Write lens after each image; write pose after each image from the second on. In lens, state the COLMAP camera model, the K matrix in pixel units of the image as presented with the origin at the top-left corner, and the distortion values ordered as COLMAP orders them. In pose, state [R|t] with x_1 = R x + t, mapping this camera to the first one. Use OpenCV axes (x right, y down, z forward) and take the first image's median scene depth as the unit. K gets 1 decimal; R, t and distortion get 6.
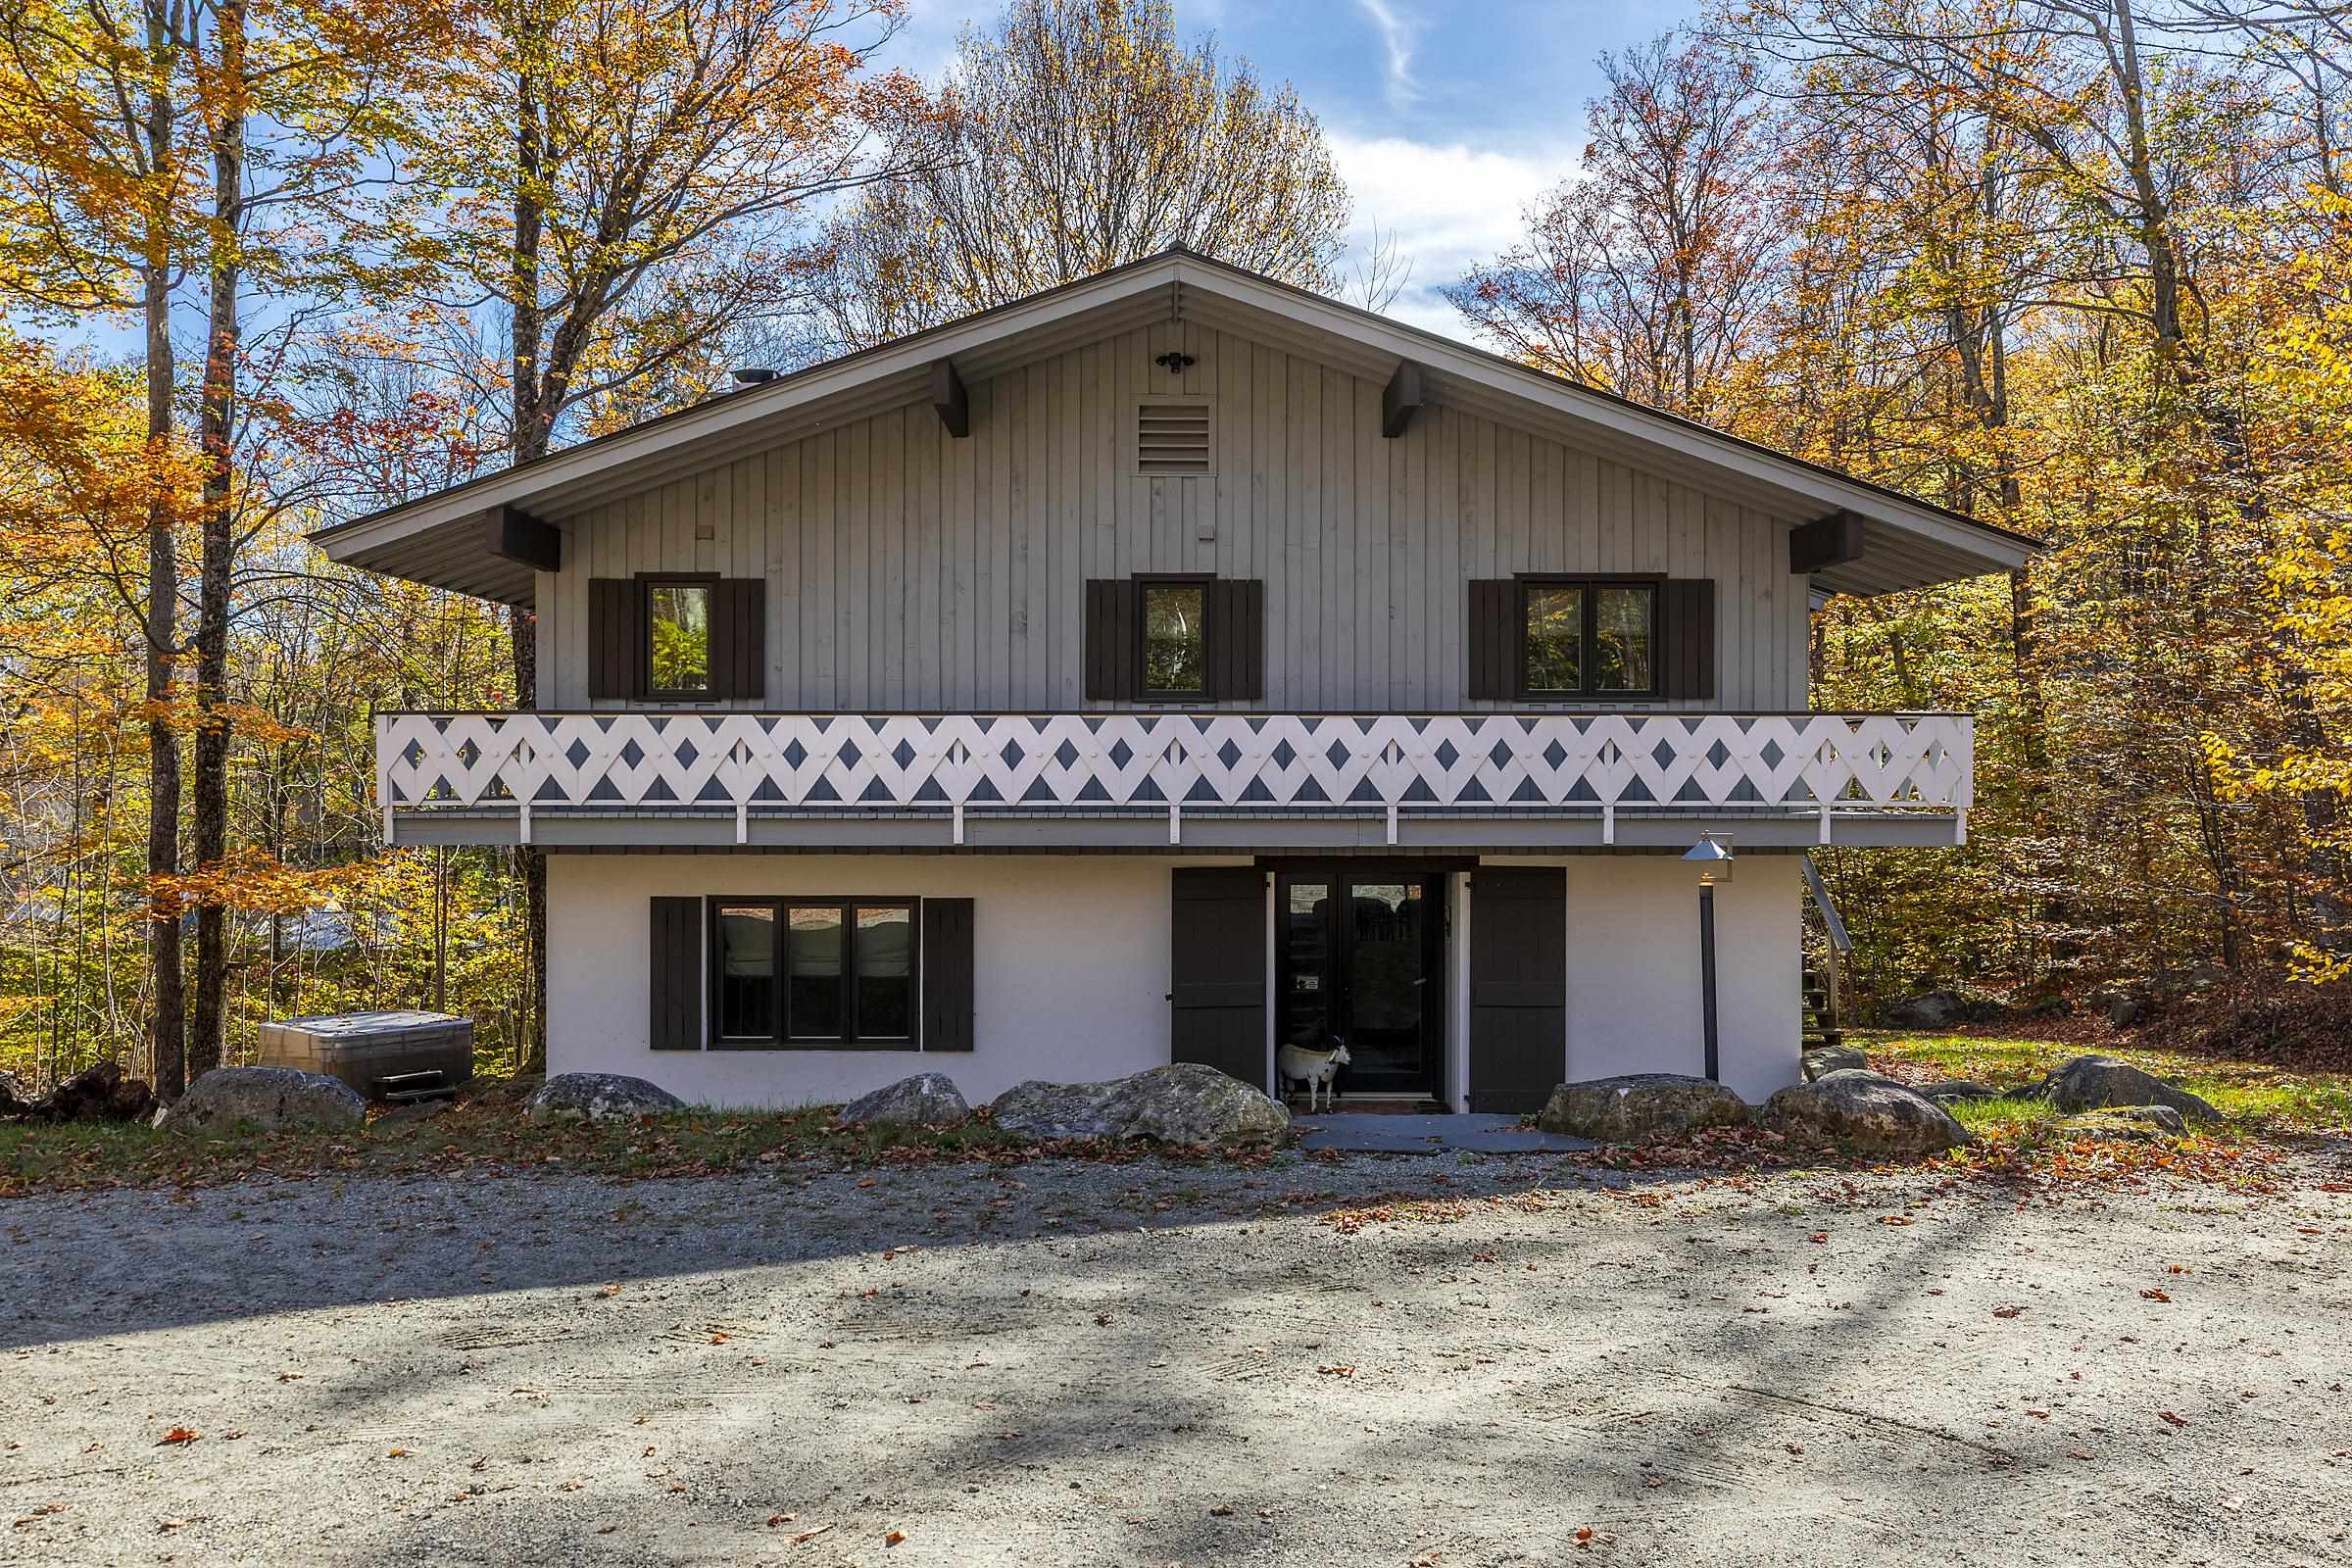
lens RADIAL K [[1855.0, 0, 1179.1], [0, 1855.0, 857.7], [0, 0, 1]] dist [-0.002251, -0.003327]
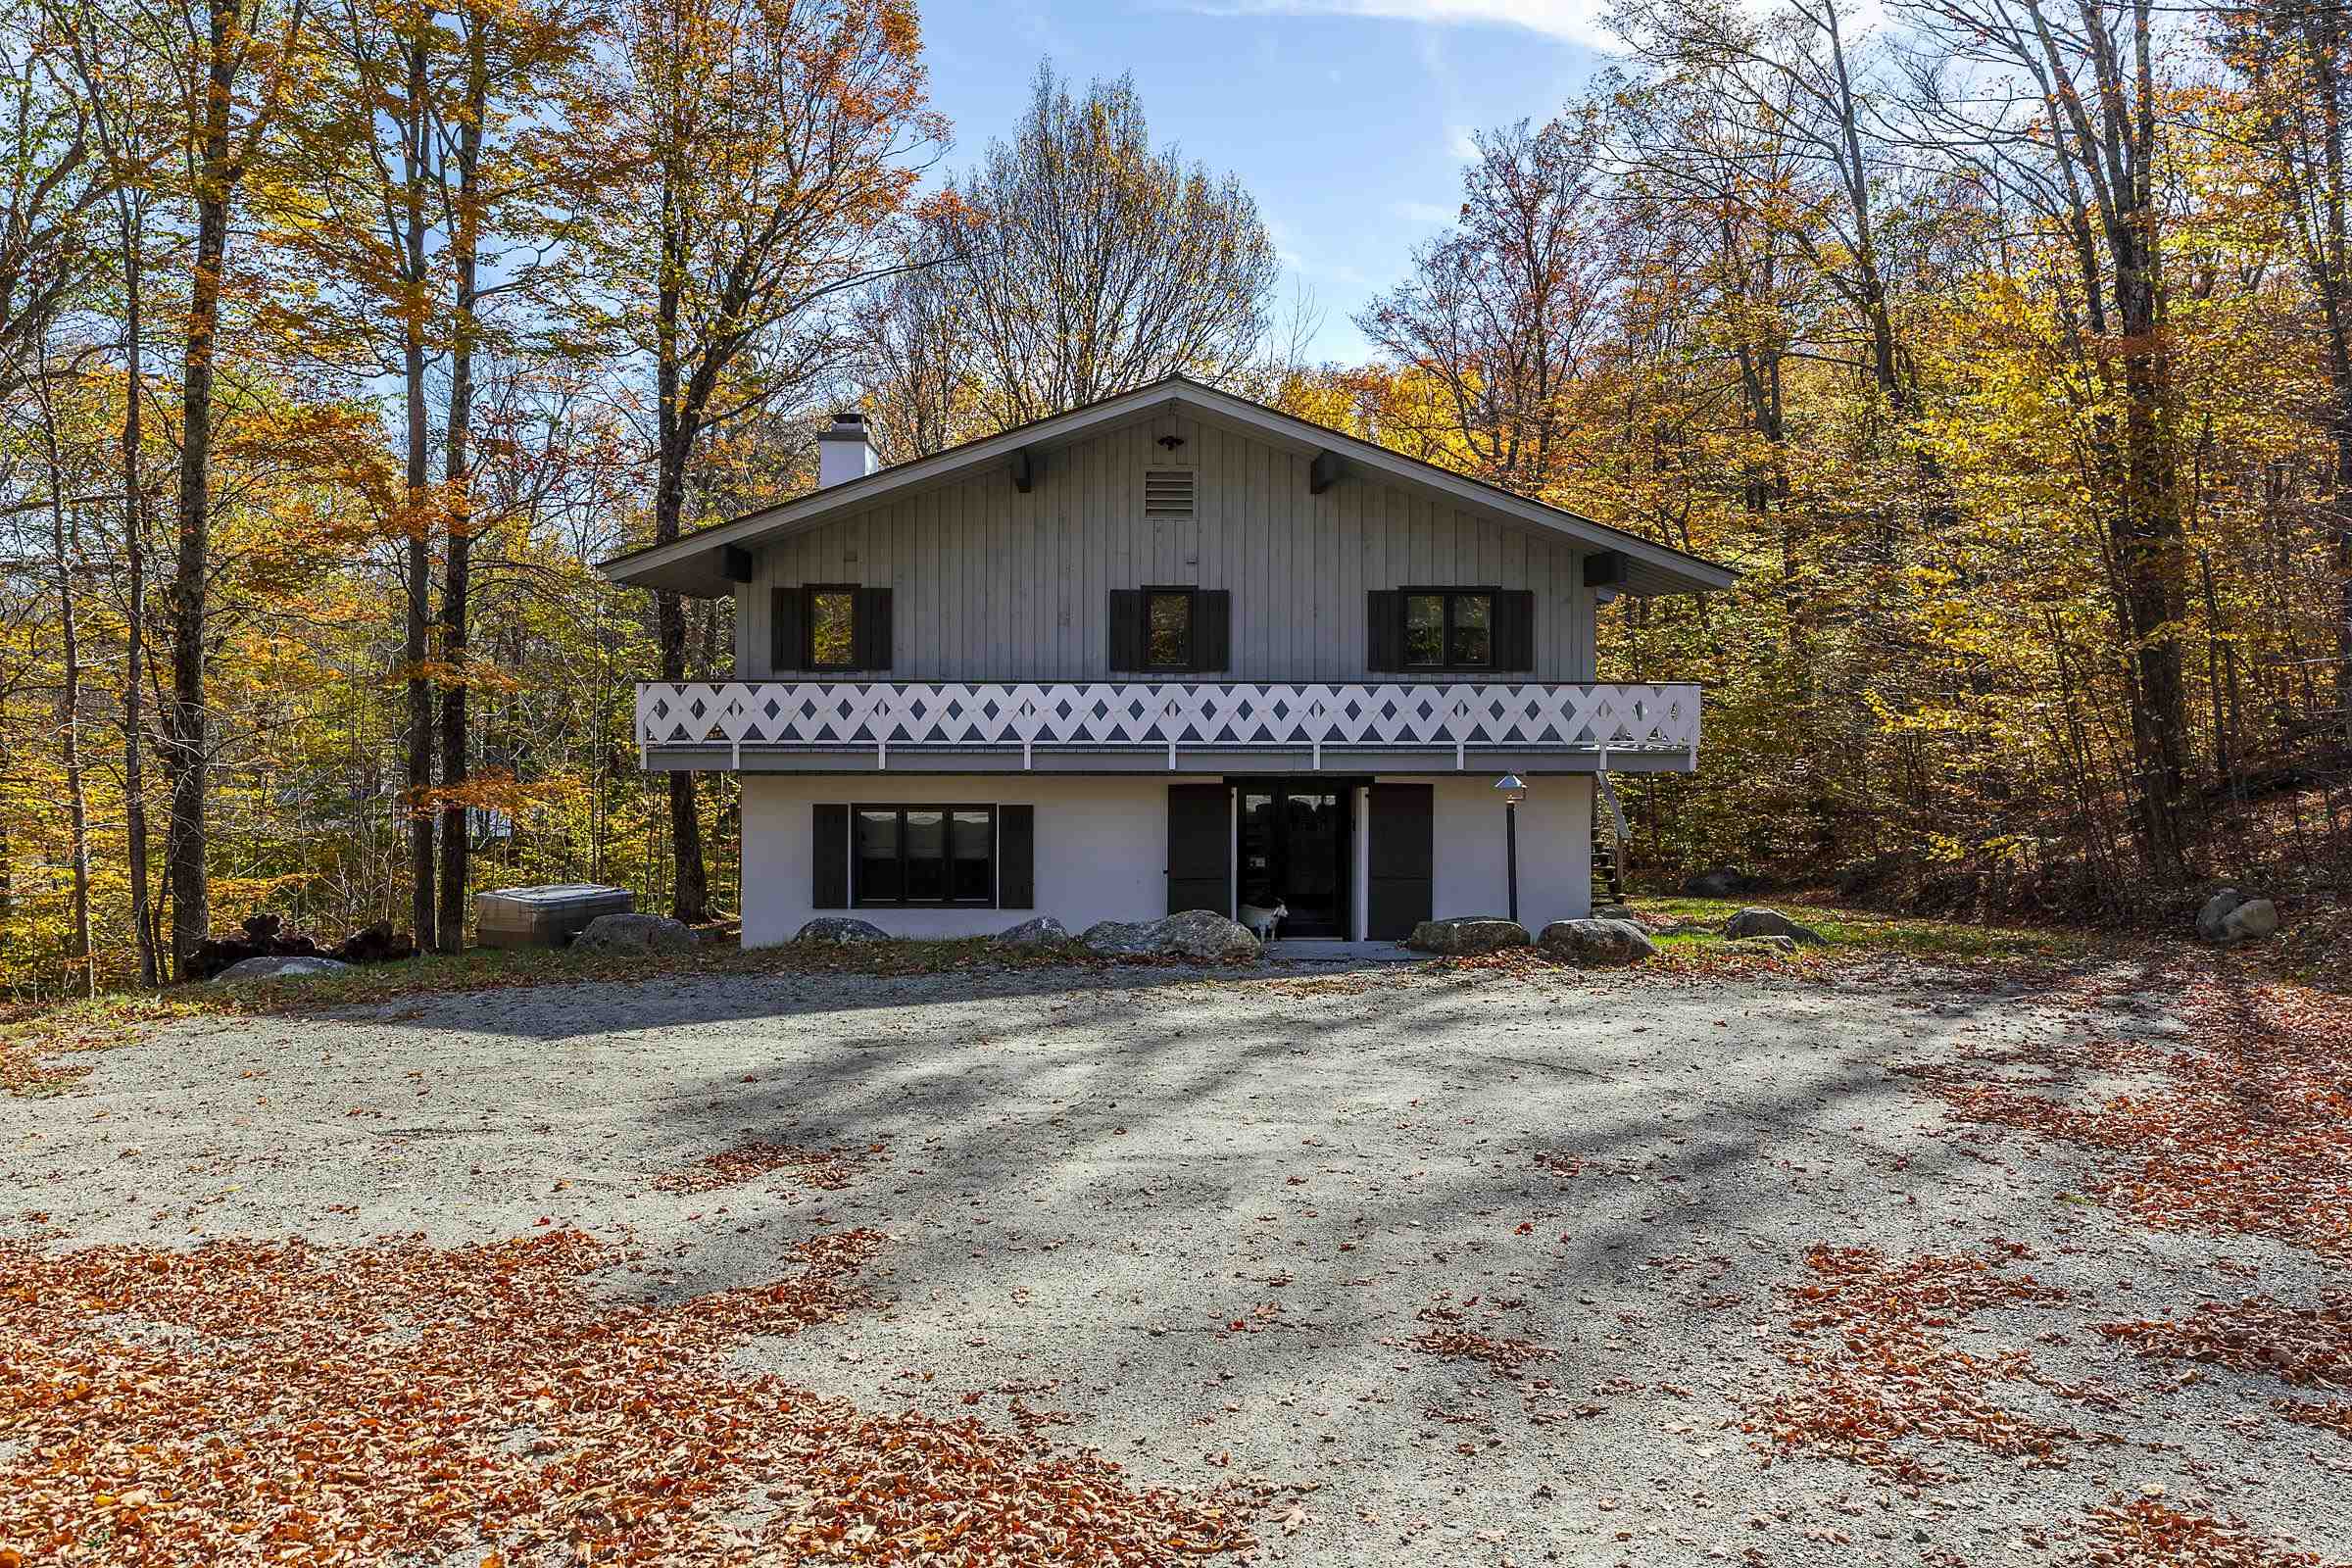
lens RADIAL K [[1478.2, 0, 1177.5], [0, 1478.2, 787.2], [0, 0, 1]] dist [-0.001795, 0.000177]
pose [[0.999666, -0.000216, 0.025844, -0.026493], [-0.000206, 0.999867, 0.016329, -0.011748], [-0.025844, -0.016329, 0.999533, -0.177897]]
